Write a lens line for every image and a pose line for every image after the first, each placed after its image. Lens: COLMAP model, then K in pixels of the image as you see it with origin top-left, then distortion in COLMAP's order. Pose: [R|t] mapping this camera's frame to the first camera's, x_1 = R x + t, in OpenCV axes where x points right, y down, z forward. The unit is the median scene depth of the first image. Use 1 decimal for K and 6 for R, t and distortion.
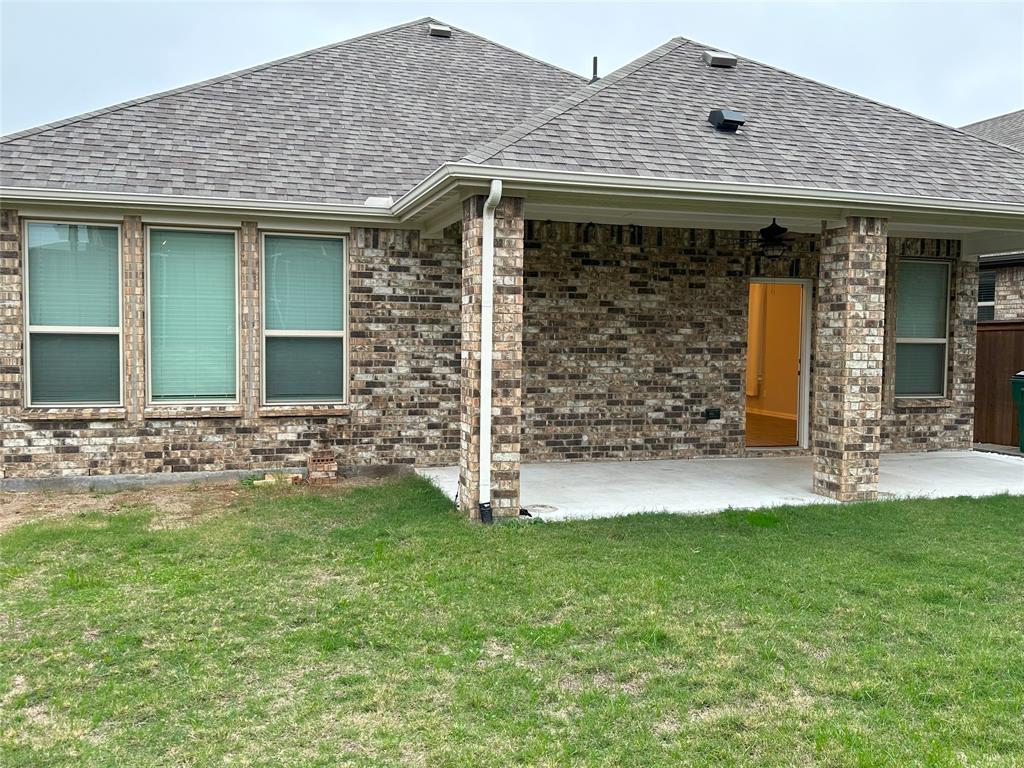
lens RADIAL K [[859.6, 0, 507.7], [0, 859.6, 387.9], [0, 0, 1]] dist [0.176735, -0.348049]
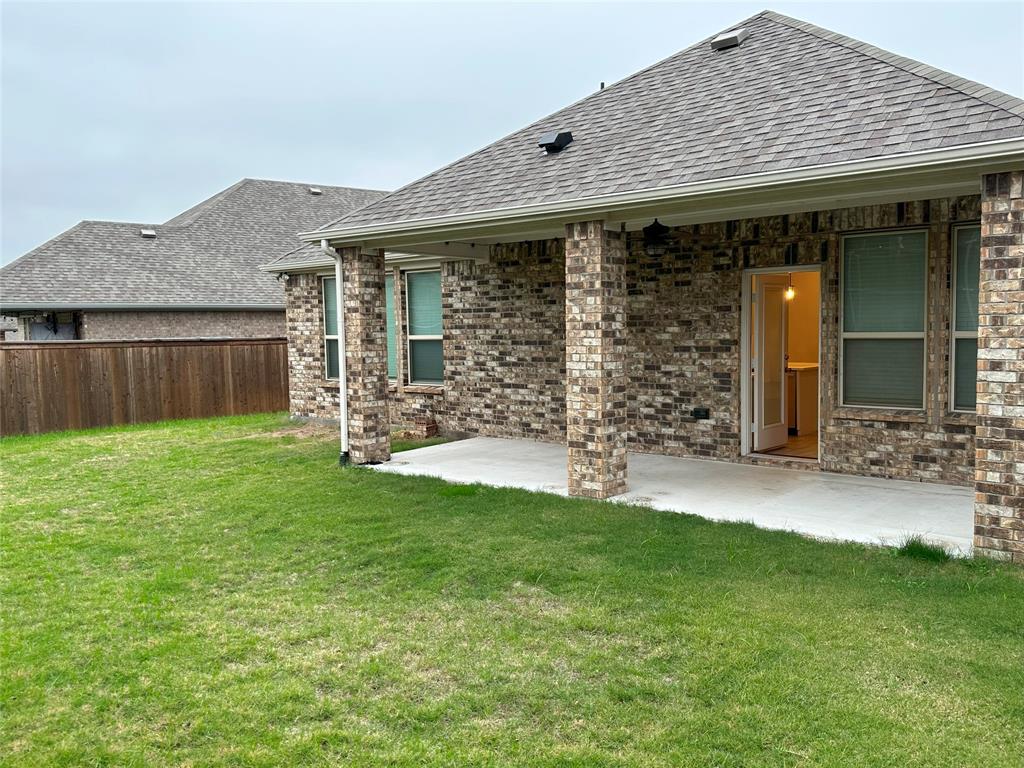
lens RADIAL K [[859.6, 0, 507.7], [0, 859.6, 387.9], [0, 0, 1]] dist [0.176735, -0.348049]
pose [[0.520670, 0.041426, -0.852752, 1.035990], [-0.029065, 0.999103, 0.030789, -0.024519], [0.853263, 0.008754, 0.521408, 0.334640]]
